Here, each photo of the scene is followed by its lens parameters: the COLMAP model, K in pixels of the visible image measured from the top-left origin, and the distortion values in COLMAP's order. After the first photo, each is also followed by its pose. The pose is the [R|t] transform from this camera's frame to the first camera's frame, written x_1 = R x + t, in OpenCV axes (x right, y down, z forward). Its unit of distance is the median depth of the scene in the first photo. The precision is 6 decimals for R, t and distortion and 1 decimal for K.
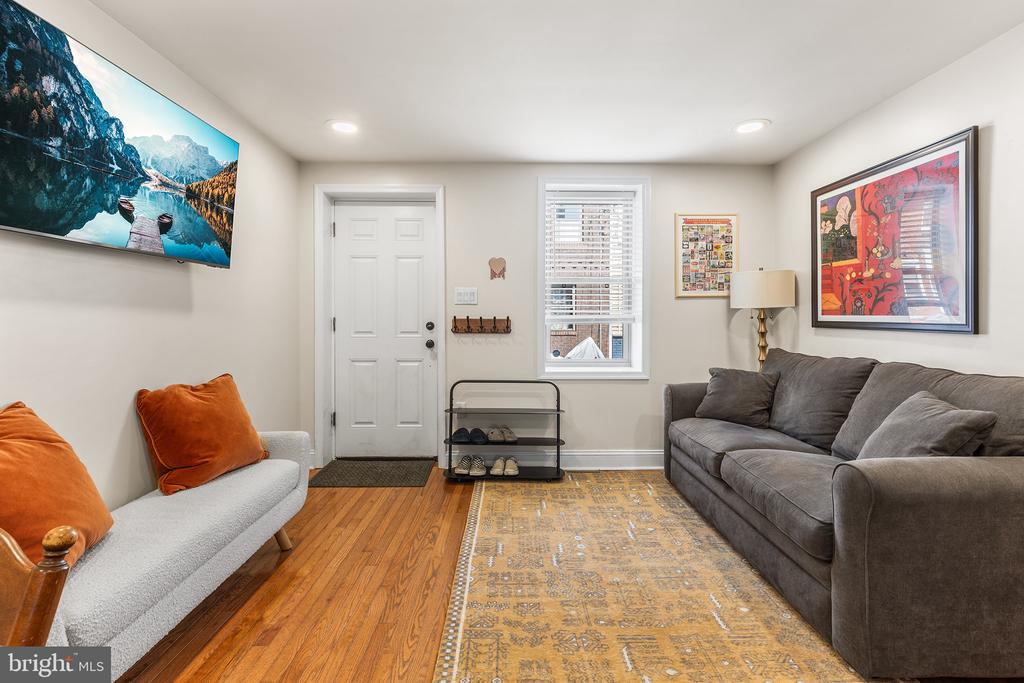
lens RADIAL K [[466.0, 0, 521.0], [0, 466.0, 320.1], [0, 0, 1]] dist [-0.000631, 0.027424]
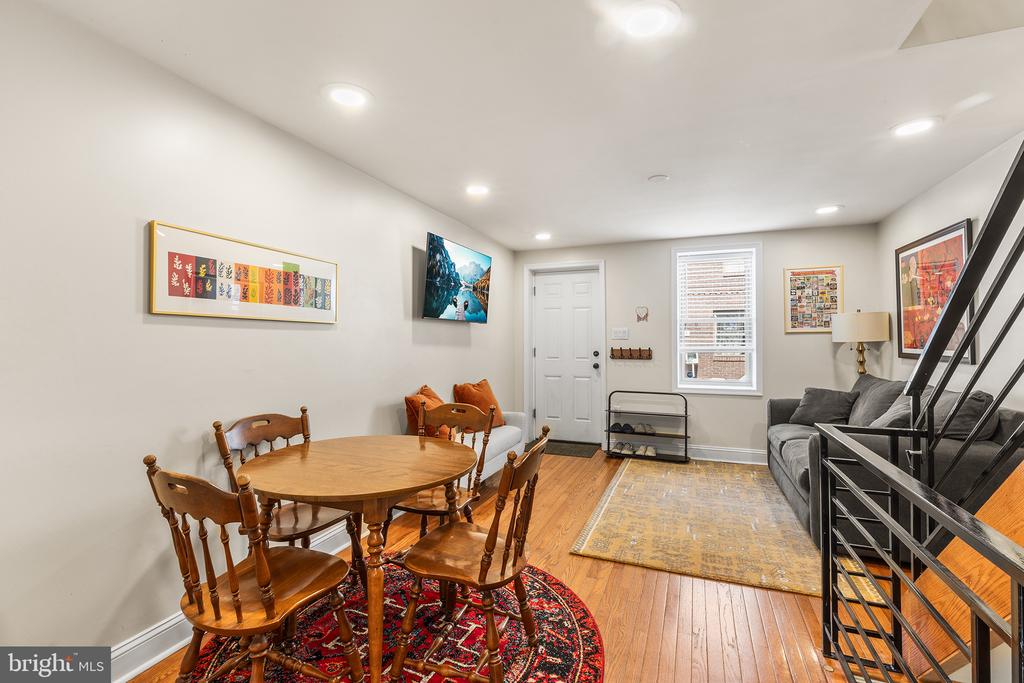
lens RADIAL K [[469.4, 0, 512.0], [0, 469.4, 341.5], [0, 0, 1]] dist [-0.000003, 0.027525]
pose [[0.920836, -0.002718, -0.389941, 0.154223], [-0.000333, 0.999970, -0.007757, -0.016272], [0.389950, 0.007273, 0.920807, -0.523569]]
